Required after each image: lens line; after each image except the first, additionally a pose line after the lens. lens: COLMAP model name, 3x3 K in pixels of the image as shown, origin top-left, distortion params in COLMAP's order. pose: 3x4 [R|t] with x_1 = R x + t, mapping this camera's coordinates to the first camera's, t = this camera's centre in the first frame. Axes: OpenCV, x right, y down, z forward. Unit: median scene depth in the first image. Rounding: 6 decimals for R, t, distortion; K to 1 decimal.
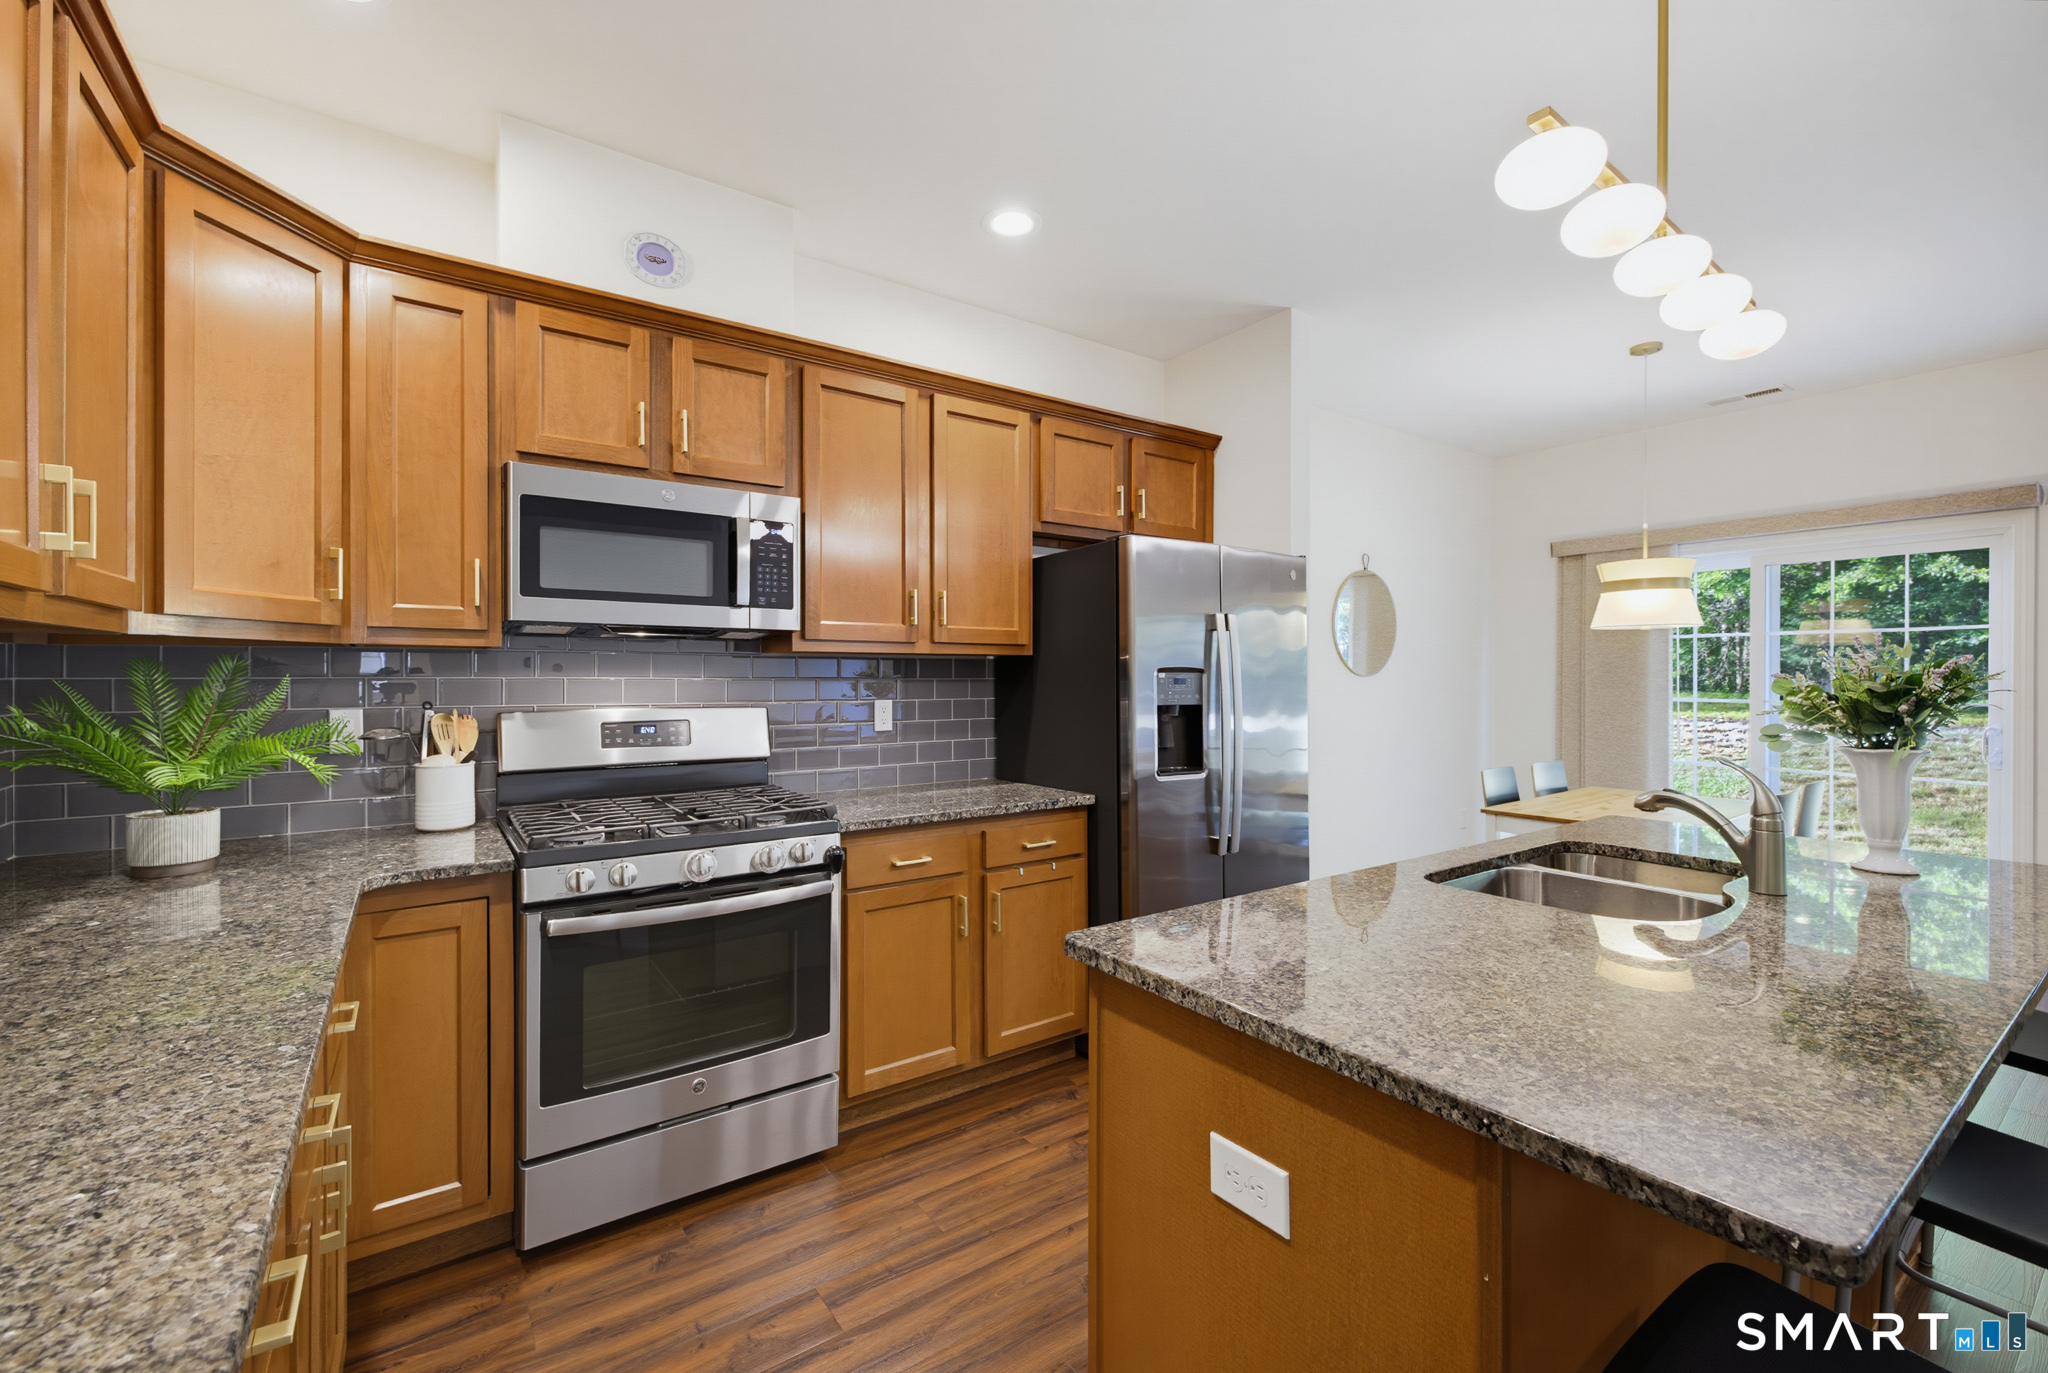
lens RADIAL K [[857.2, 0, 1022.0], [0, 857.2, 680.1], [0, 0, 1]] dist [0.005758, -0.001850]
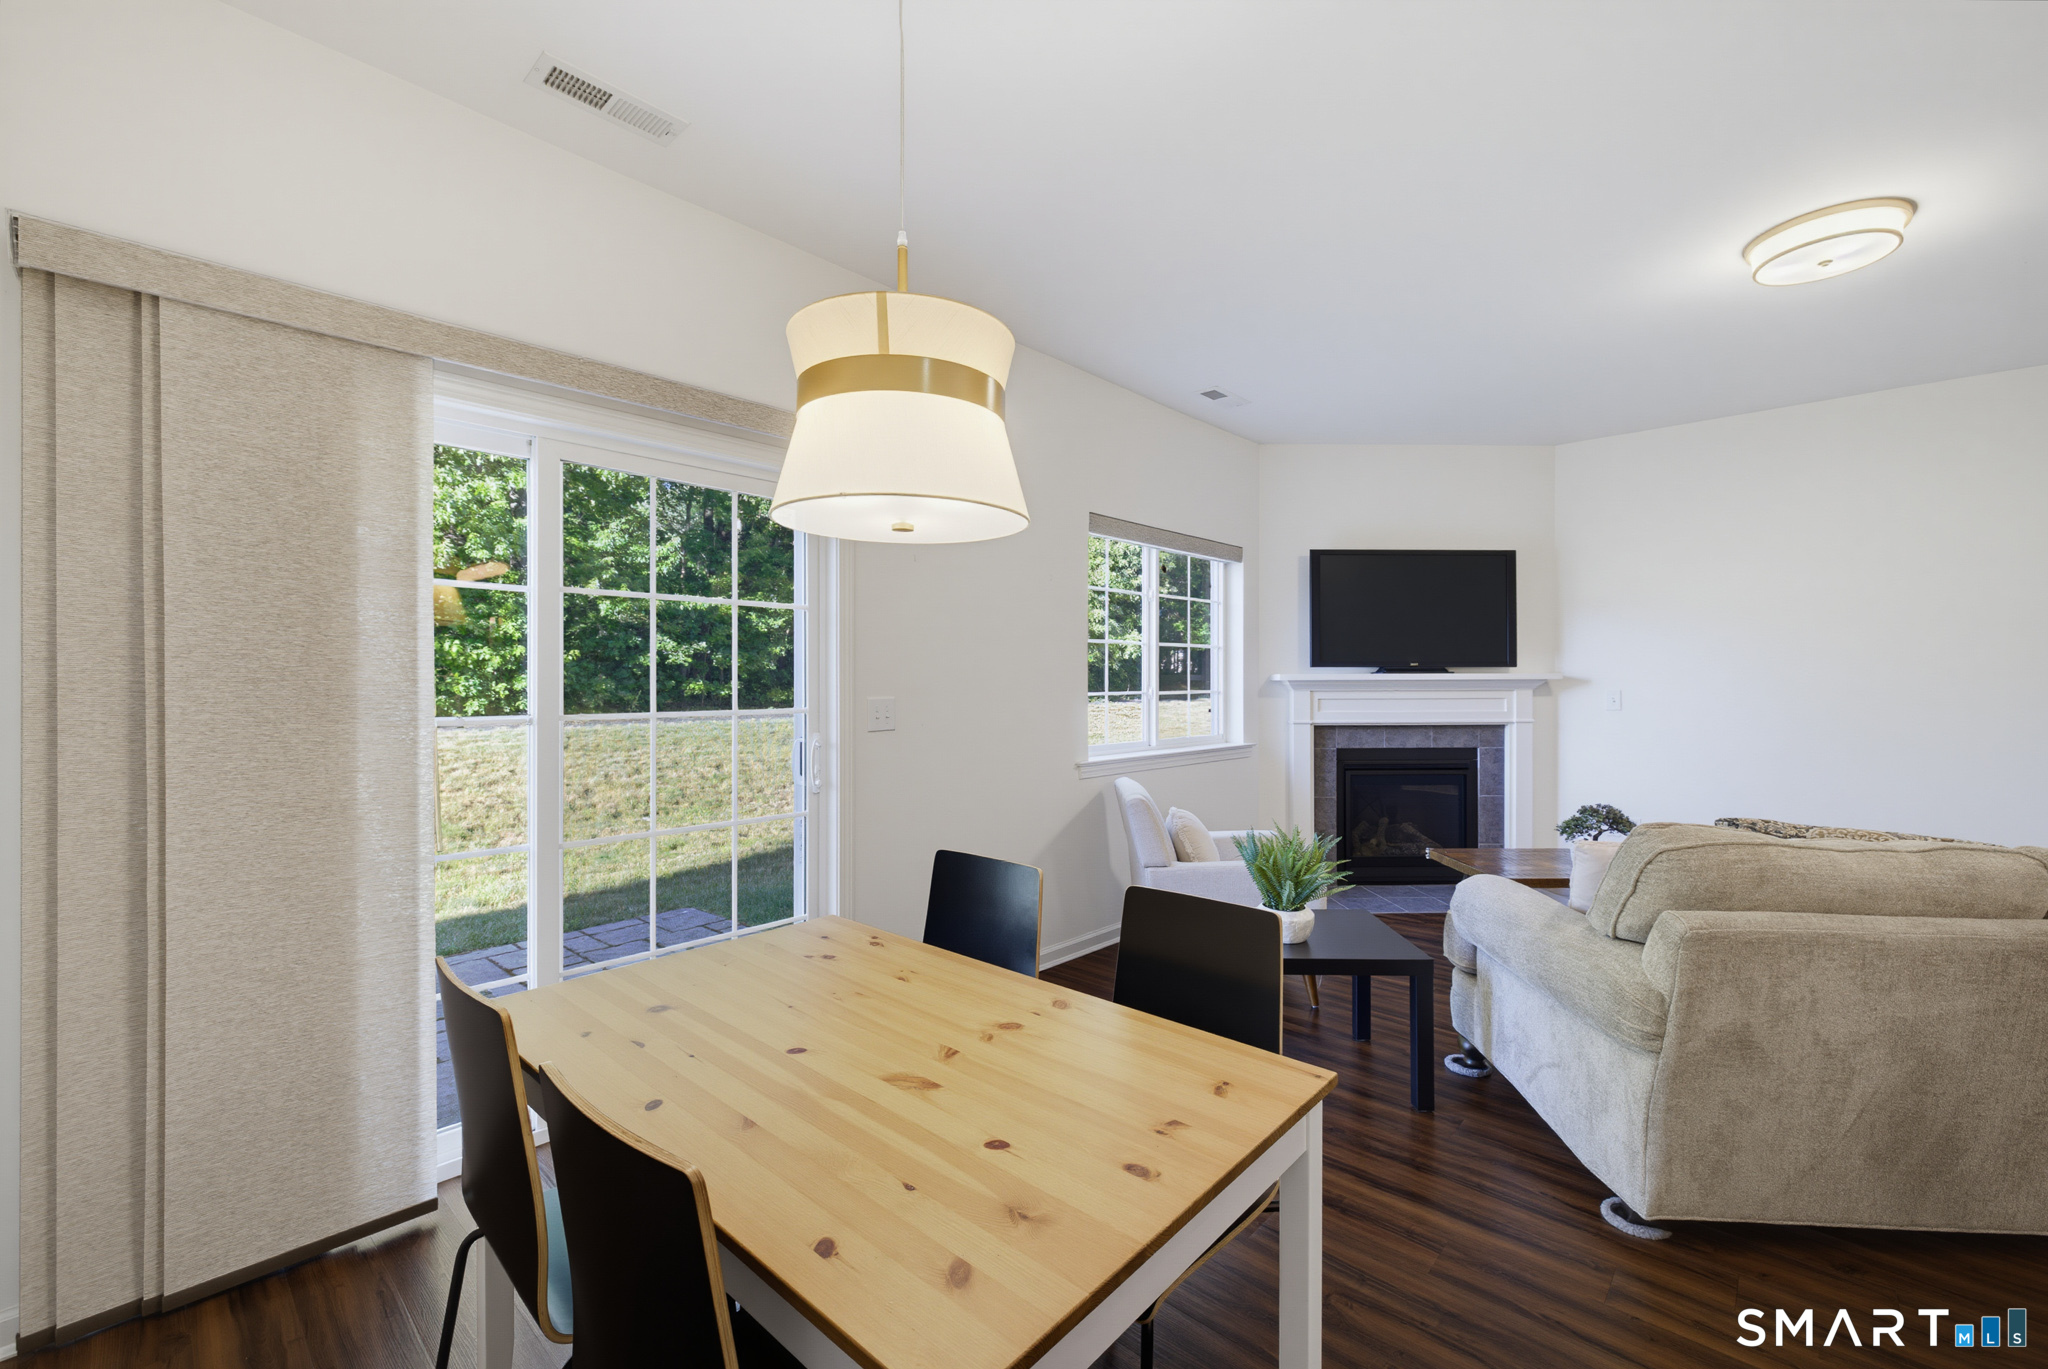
lens RADIAL K [[857.2, 0, 1033.9], [0, 857.2, 693.6], [0, 0, 1]] dist [0.005758, -0.001850]
pose [[-0.200949, -0.010785, 0.979542, 0.547034], [0.004918, 0.999916, 0.012018, 0.012064], [-0.979589, 0.007232, -0.200879, 1.595497]]
